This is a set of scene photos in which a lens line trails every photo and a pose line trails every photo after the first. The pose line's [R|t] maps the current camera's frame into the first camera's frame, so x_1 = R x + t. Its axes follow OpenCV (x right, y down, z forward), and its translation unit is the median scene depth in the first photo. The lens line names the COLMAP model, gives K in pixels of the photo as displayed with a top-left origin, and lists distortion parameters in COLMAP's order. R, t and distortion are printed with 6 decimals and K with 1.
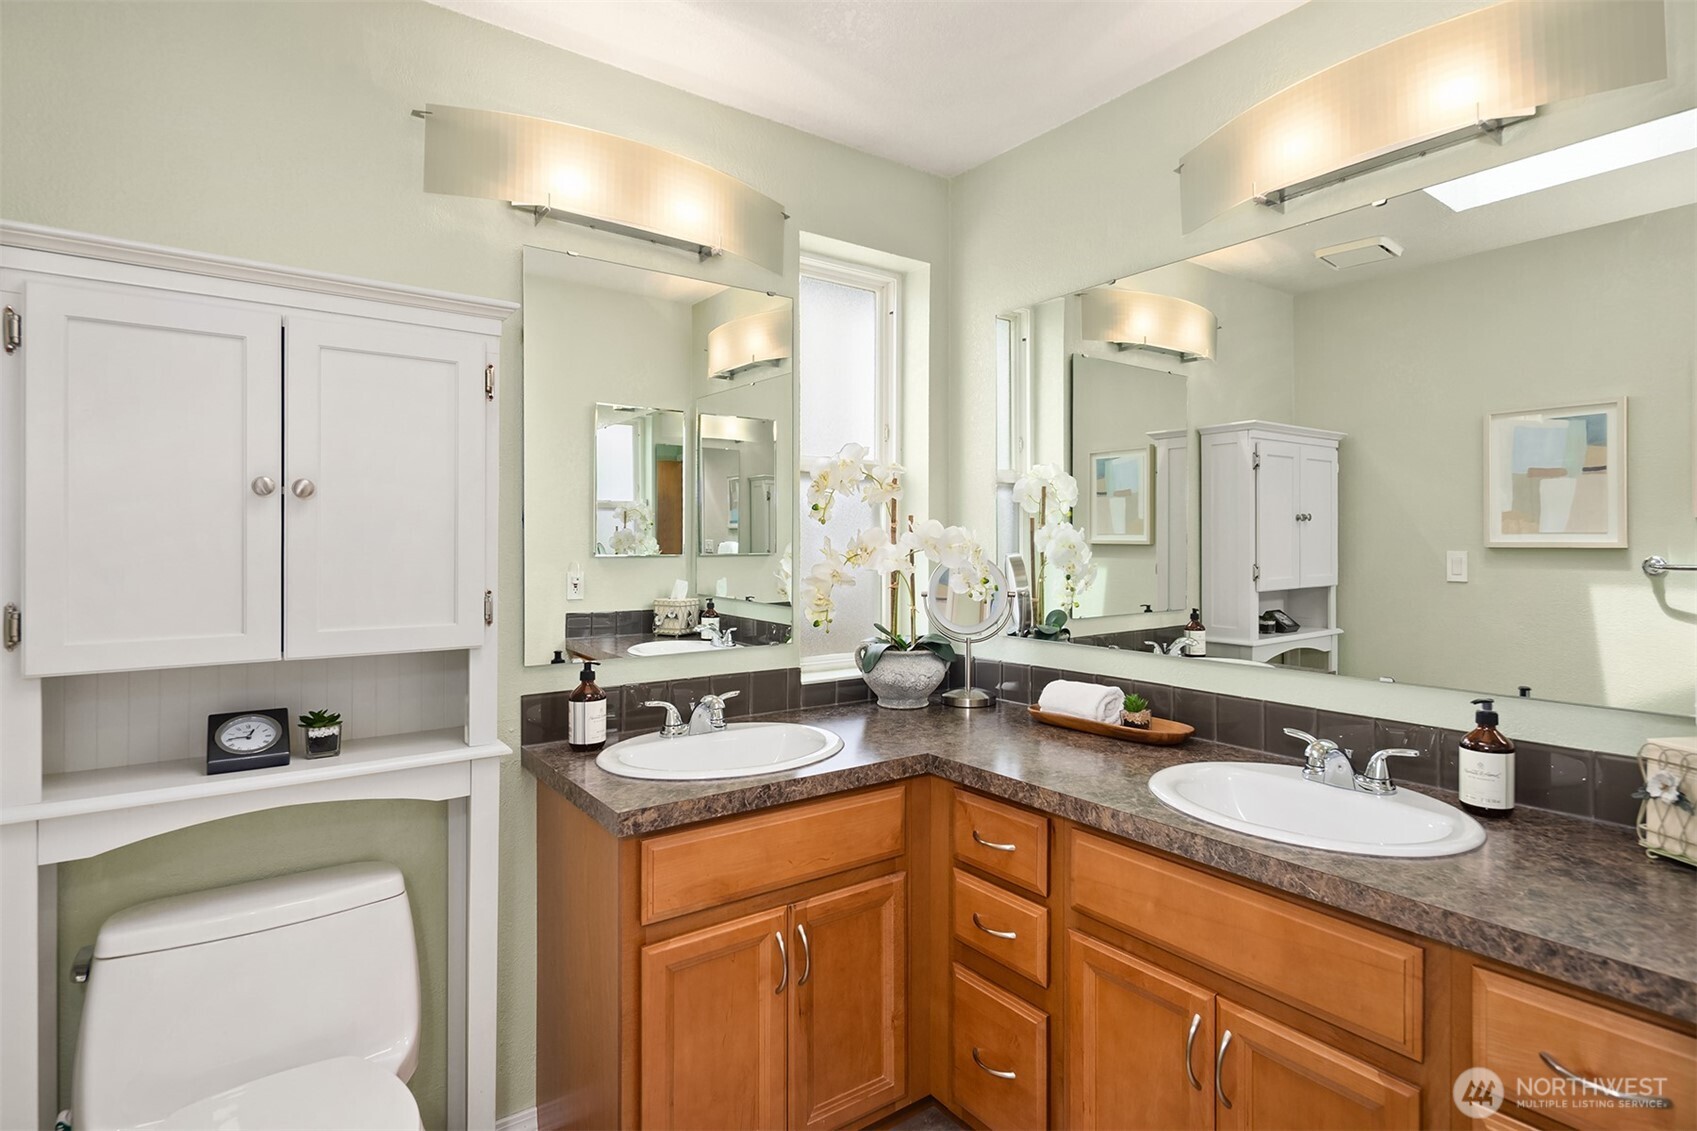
lens RADIAL K [[824.3, 0, 856.4], [0, 824.3, 552.0], [0, 0, 1]] dist [0.004929, -0.005080]
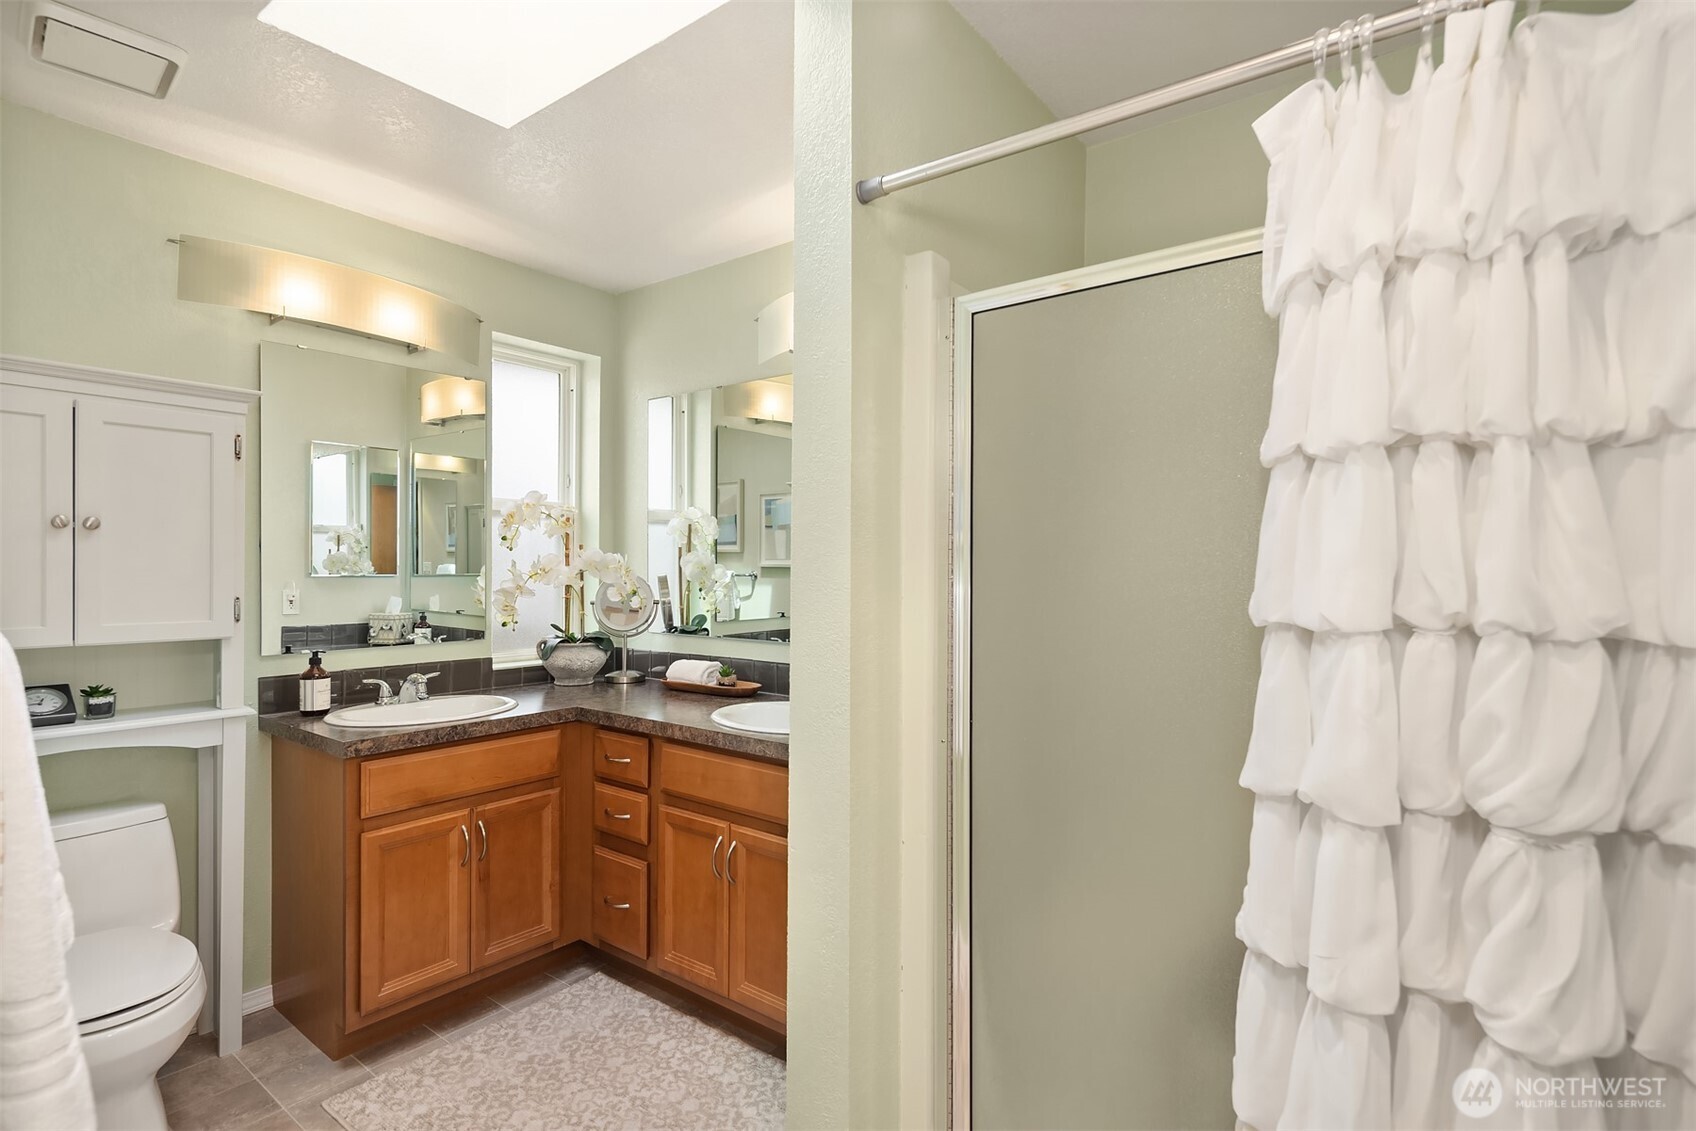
lens RADIAL K [[823.9, 0, 842.3], [0, 823.9, 575.5], [0, 0, 1]] dist [0.004929, -0.005080]
pose [[0.960509, 0.000652, 0.278248, 0.134069], [-0.000546, 1.000000, -0.000459, 0.009144], [-0.278248, 0.000289, 0.960509, -0.563952]]
